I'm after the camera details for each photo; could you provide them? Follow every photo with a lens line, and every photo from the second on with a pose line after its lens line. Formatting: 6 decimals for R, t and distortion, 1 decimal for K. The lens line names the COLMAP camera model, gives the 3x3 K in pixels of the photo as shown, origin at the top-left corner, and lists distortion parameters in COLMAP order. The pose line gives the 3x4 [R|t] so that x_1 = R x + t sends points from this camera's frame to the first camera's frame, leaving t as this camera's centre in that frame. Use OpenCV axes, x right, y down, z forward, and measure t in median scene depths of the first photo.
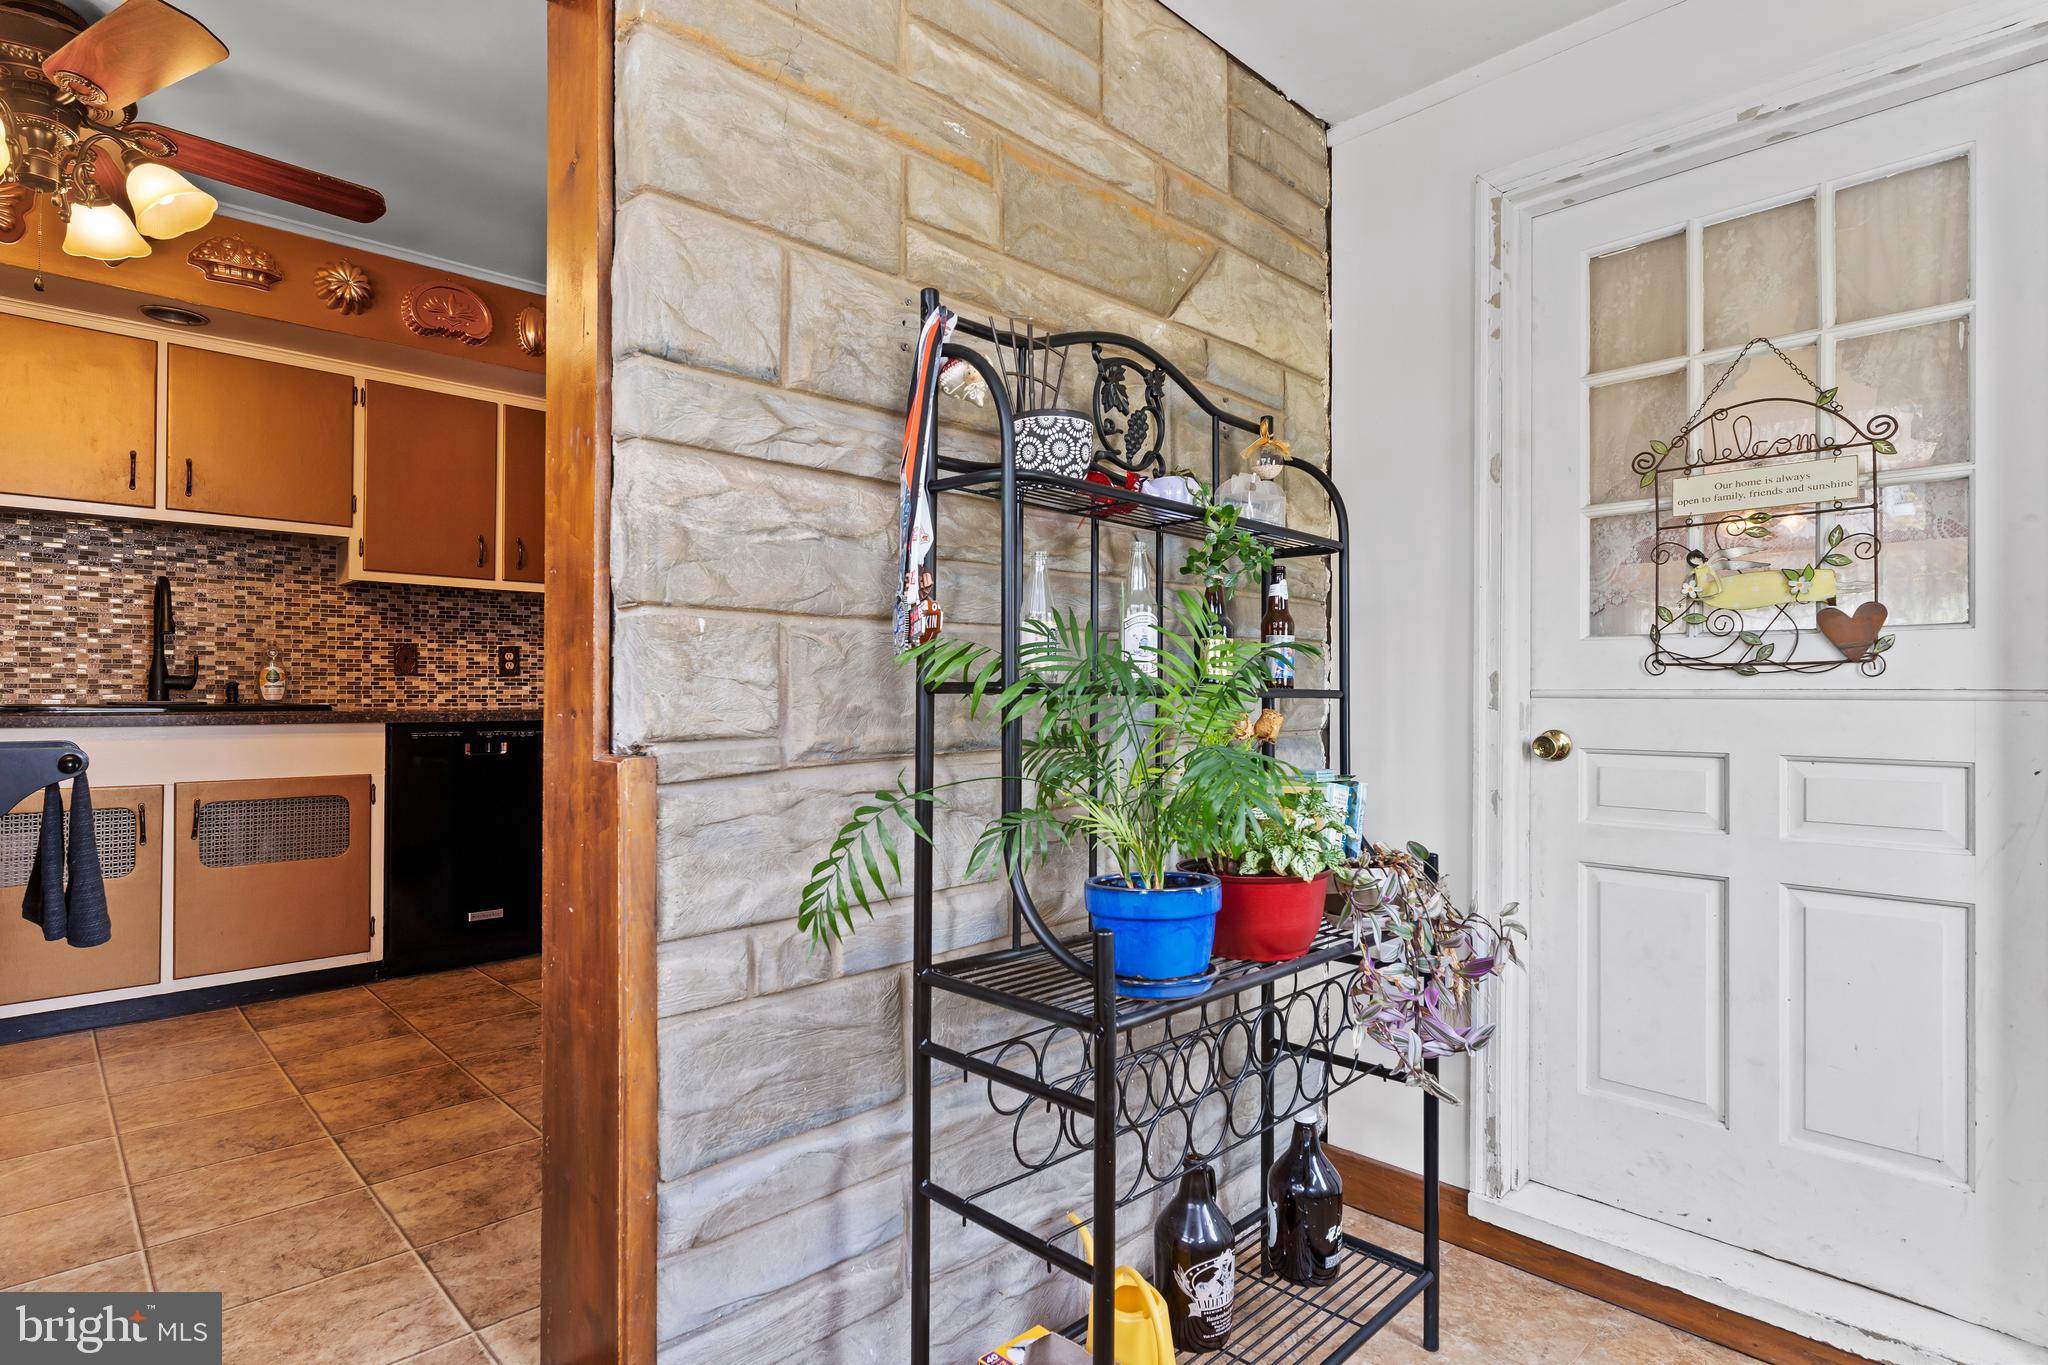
lens RADIAL K [[1046.2, 0, 1015.5], [0, 1046.2, 688.9], [0, 0, 1]] dist [-0.006056, 0.000060]
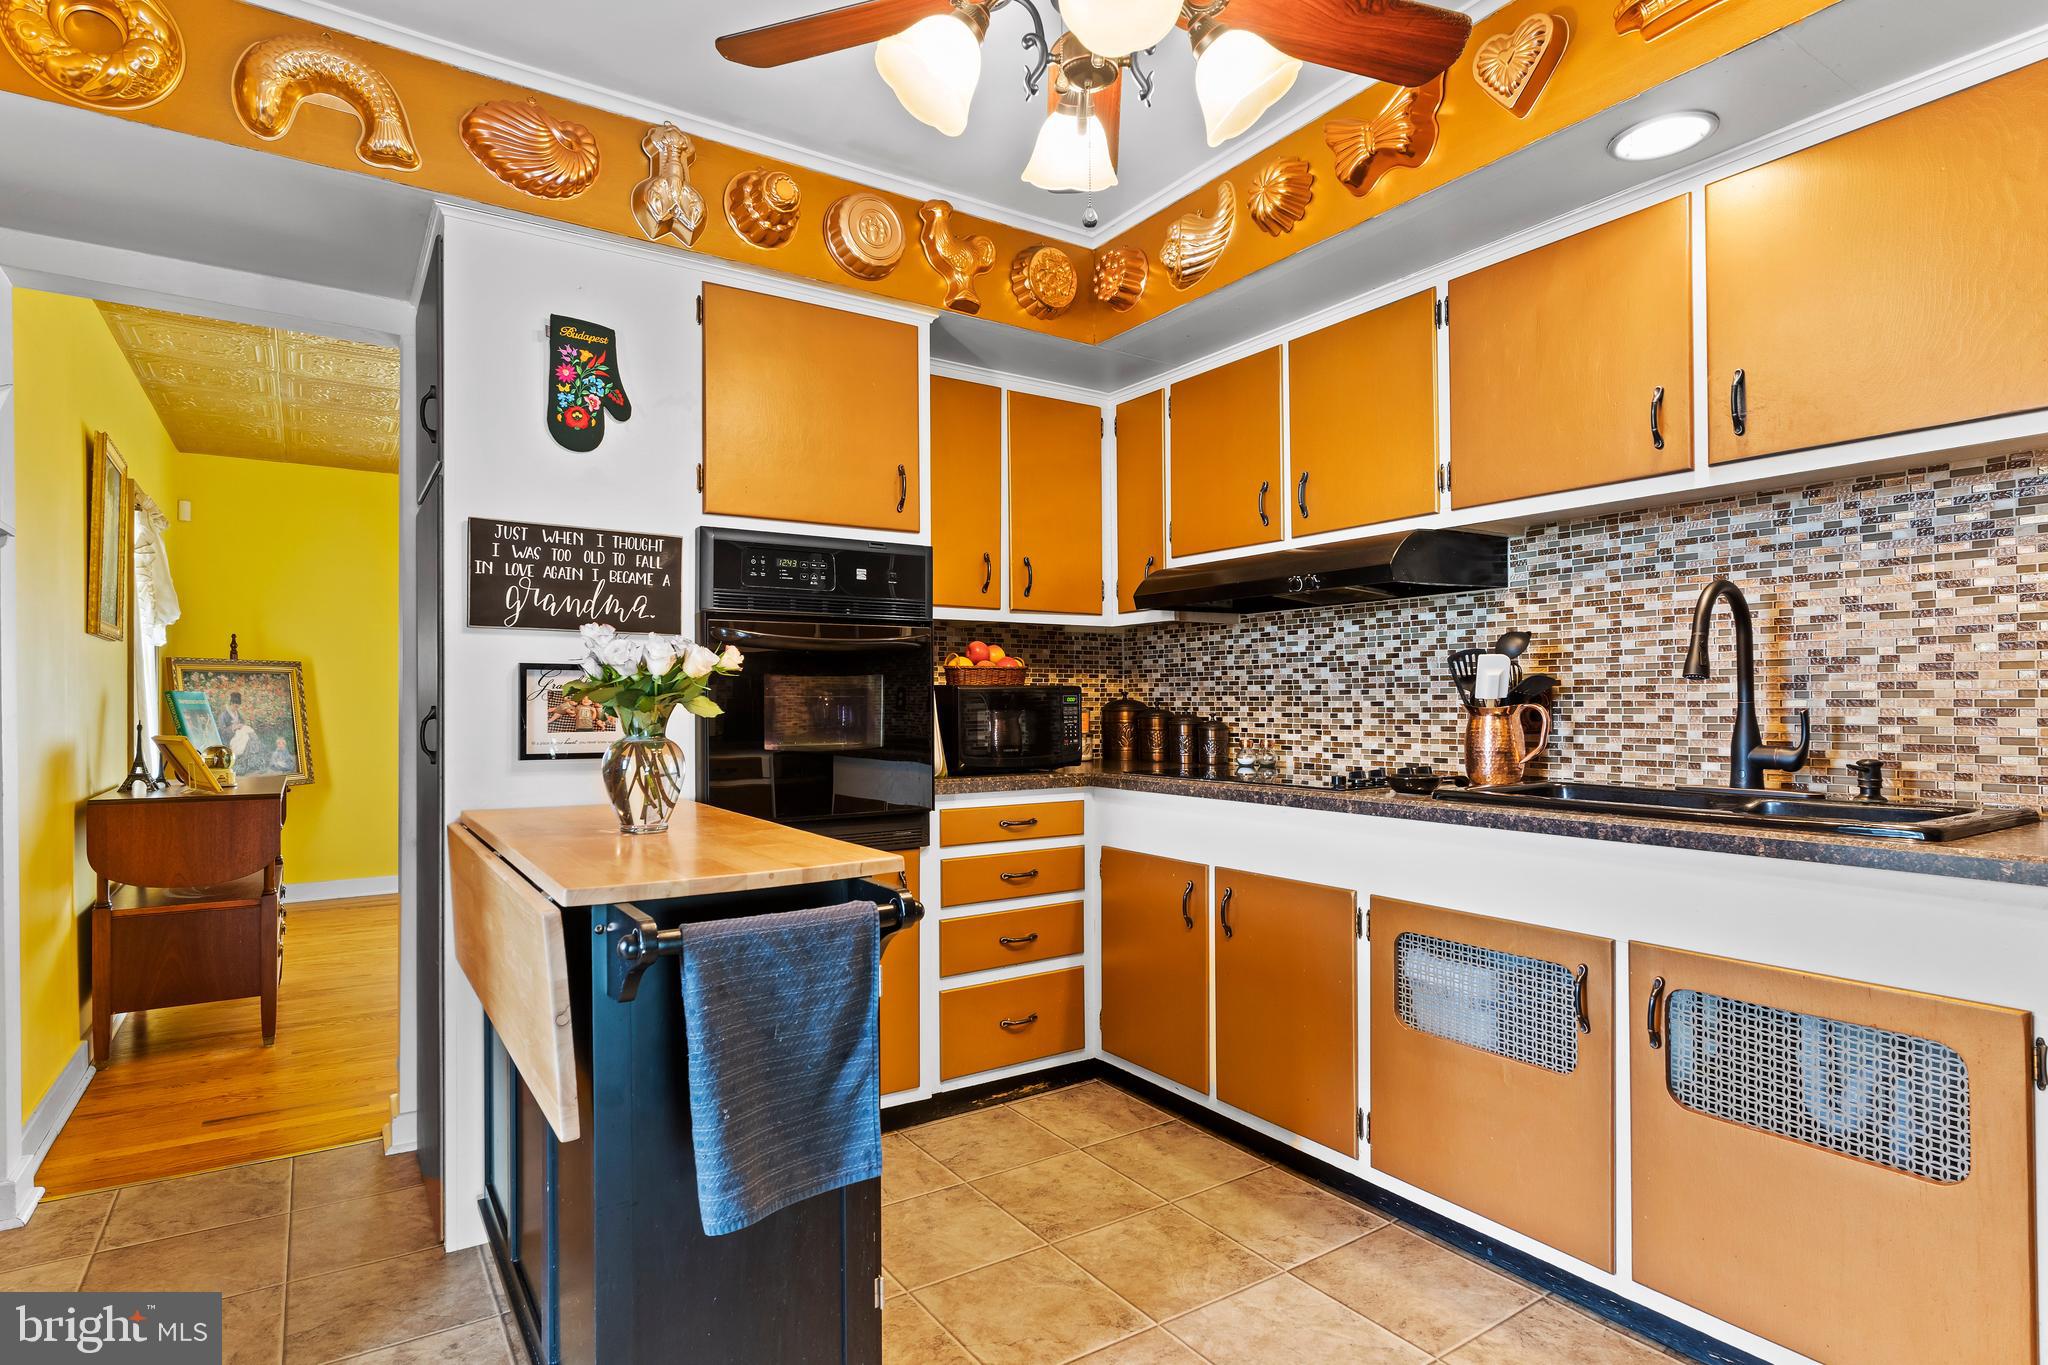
lens RADIAL K [[1066.5, 0, 1018.3], [0, 1066.5, 702.9], [0, 0, 1]] dist [0.001551, 0.000715]
pose [[-0.174009, -0.000849, -0.984744, -0.137761], [0.010599, 0.999940, -0.002735, -0.037799], [0.984687, -0.010913, -0.173990, 0.659235]]
